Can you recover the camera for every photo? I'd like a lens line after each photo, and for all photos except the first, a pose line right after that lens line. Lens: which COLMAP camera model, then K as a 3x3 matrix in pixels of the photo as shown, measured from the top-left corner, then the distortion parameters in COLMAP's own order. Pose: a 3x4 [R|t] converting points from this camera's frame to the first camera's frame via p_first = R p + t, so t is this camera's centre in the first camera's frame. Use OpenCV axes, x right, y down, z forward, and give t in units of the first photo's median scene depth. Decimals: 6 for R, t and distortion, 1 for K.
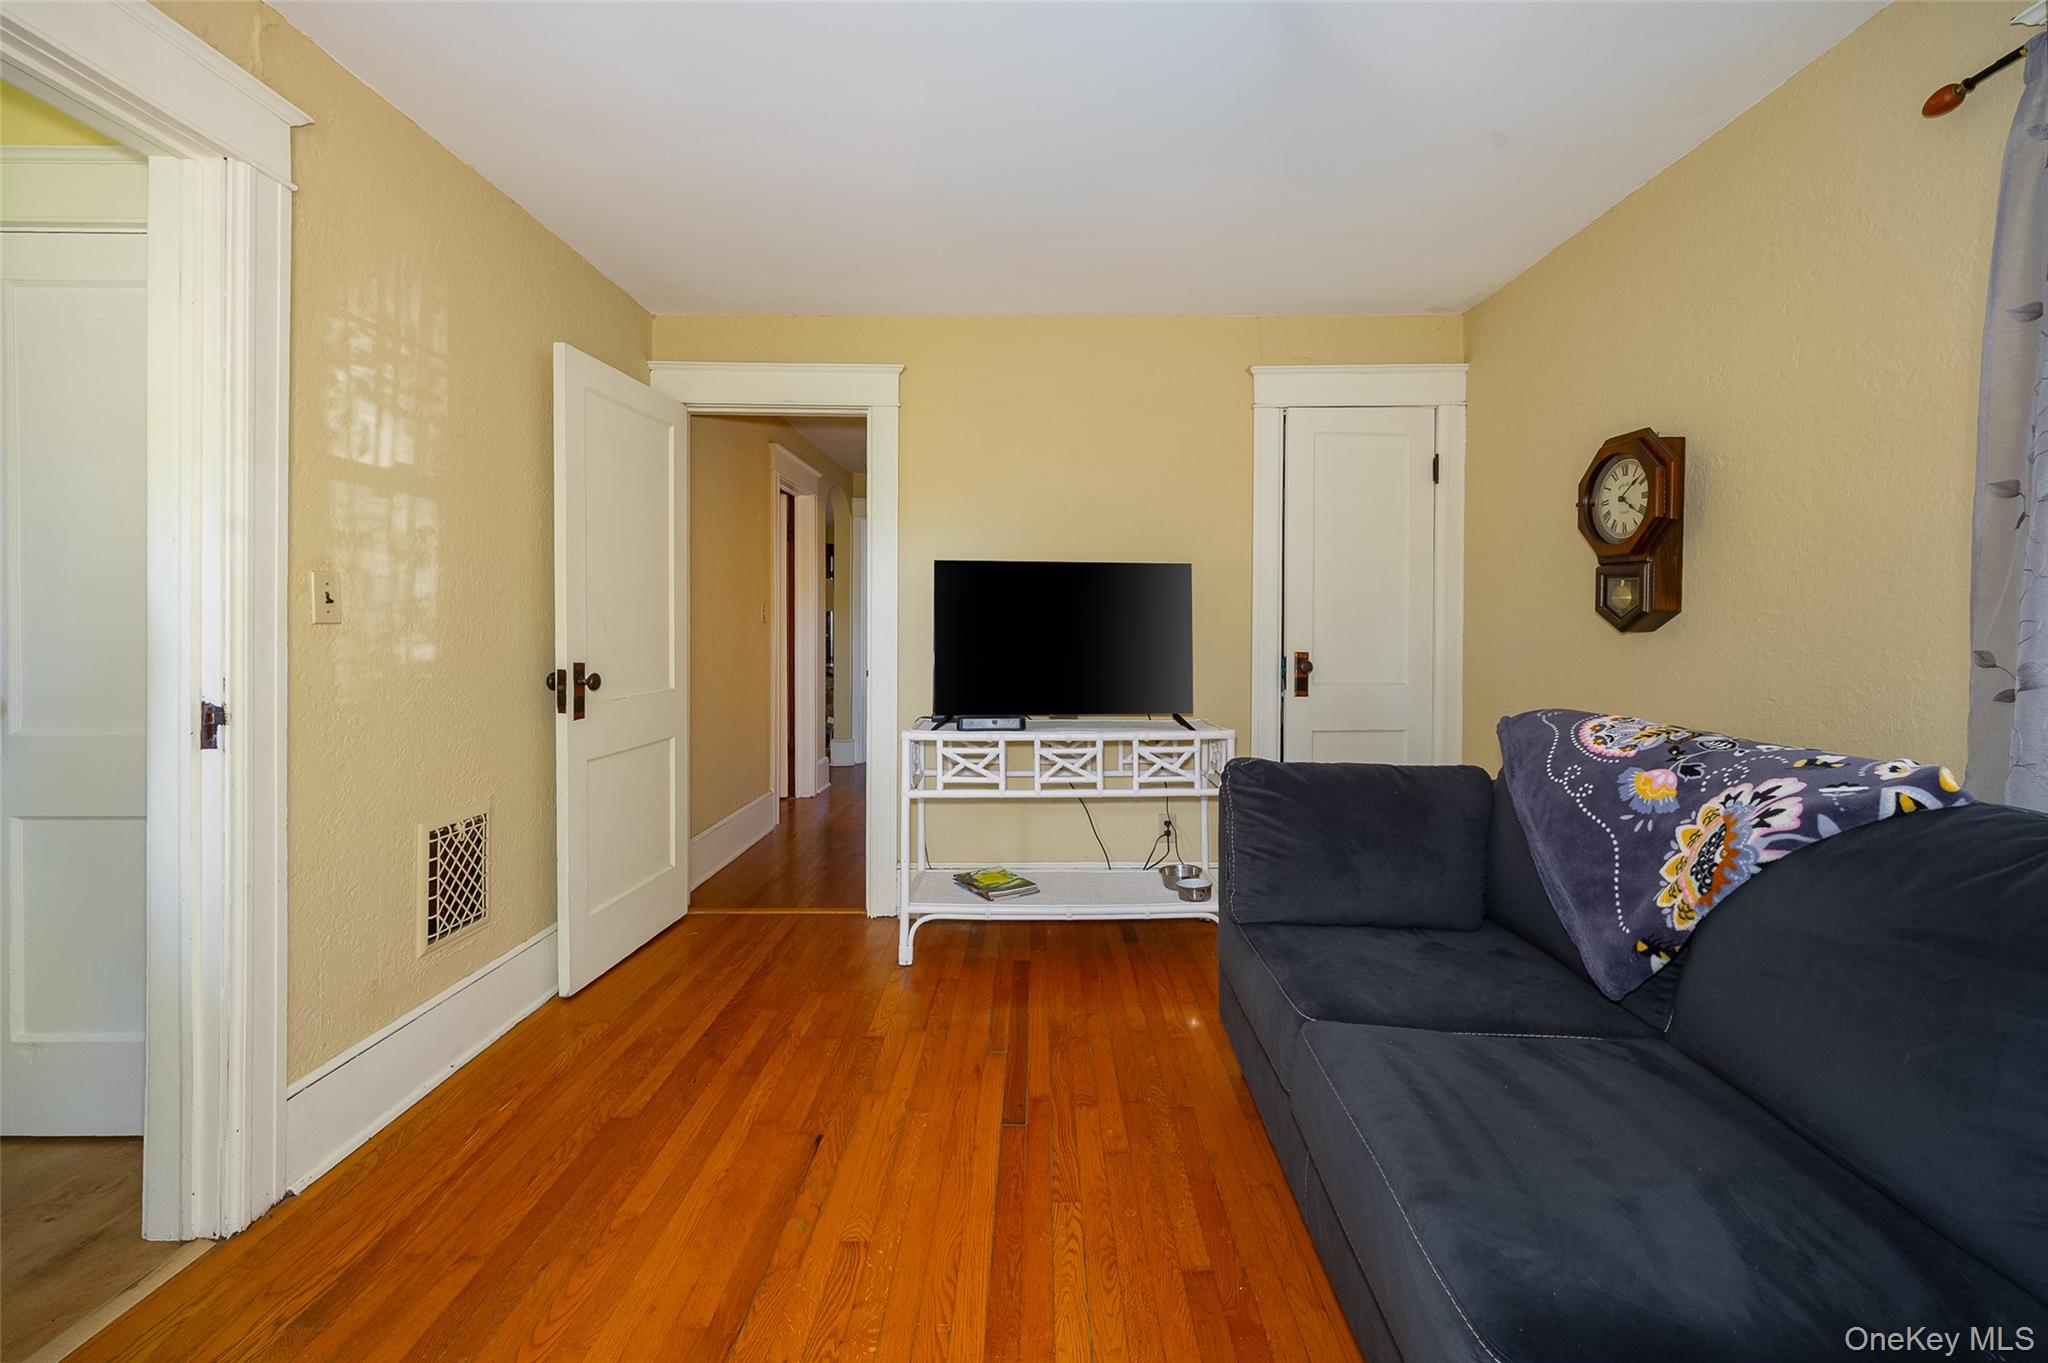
lens RADIAL K [[812.5, 0, 1049.7], [0, 812.5, 627.7], [0, 0, 1]] dist [0.001114, 0.000971]
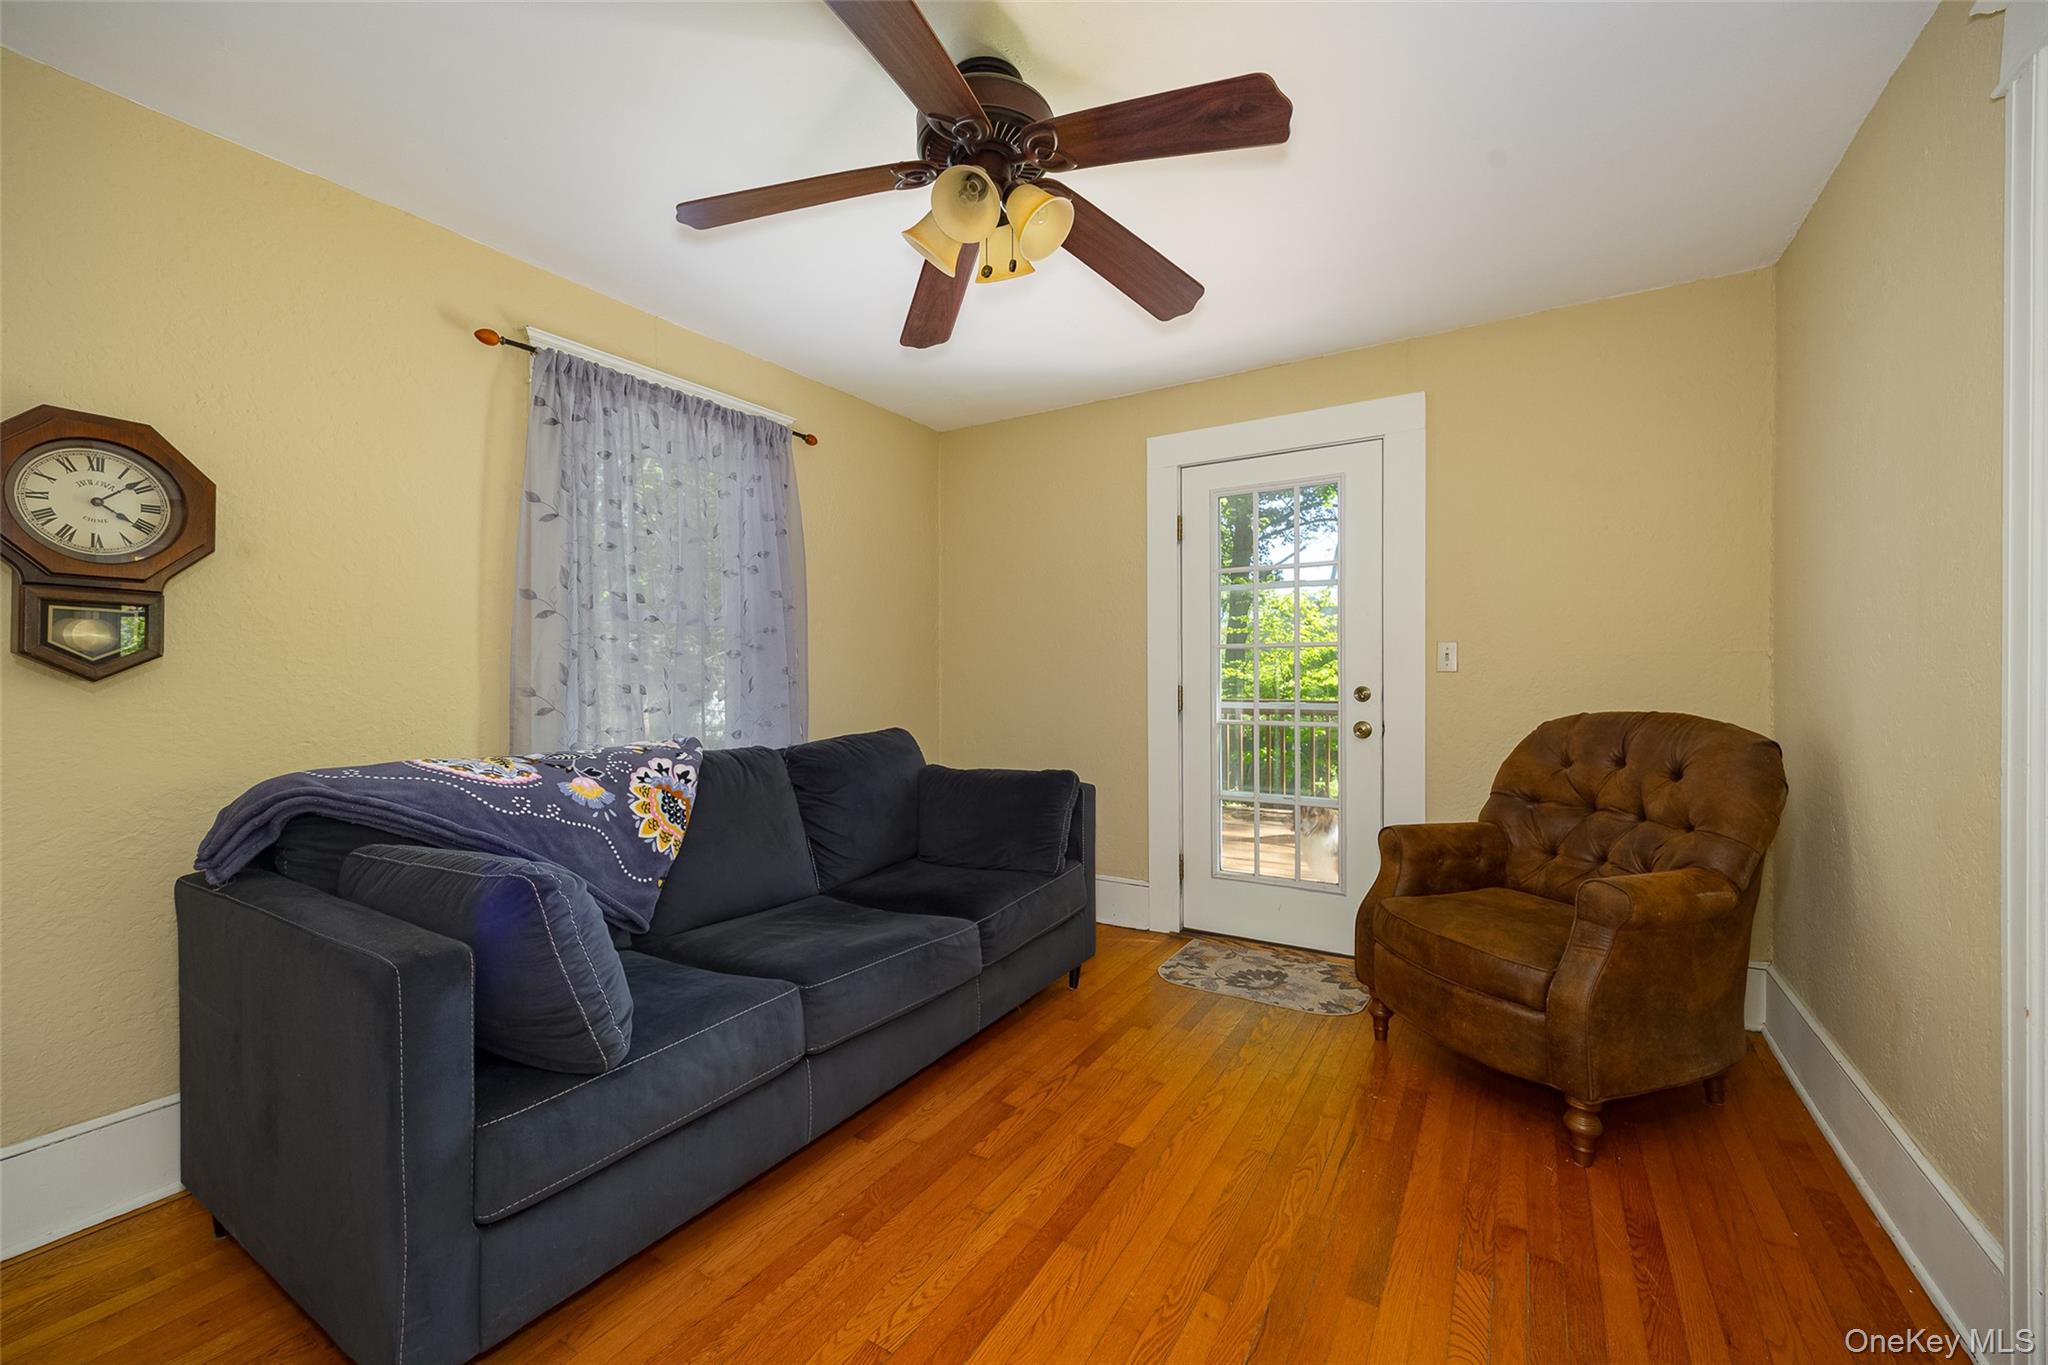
lens RADIAL K [[812.5, 0, 1029.8], [0, 812.5, 681.3], [0, 0, 1]] dist [0.001114, 0.000971]
pose [[-0.845957, -0.000902, 0.533250, -0.420210], [0.007119, 0.999890, 0.012986, 0.000960], [-0.533204, 0.014782, -0.845858, 1.210264]]
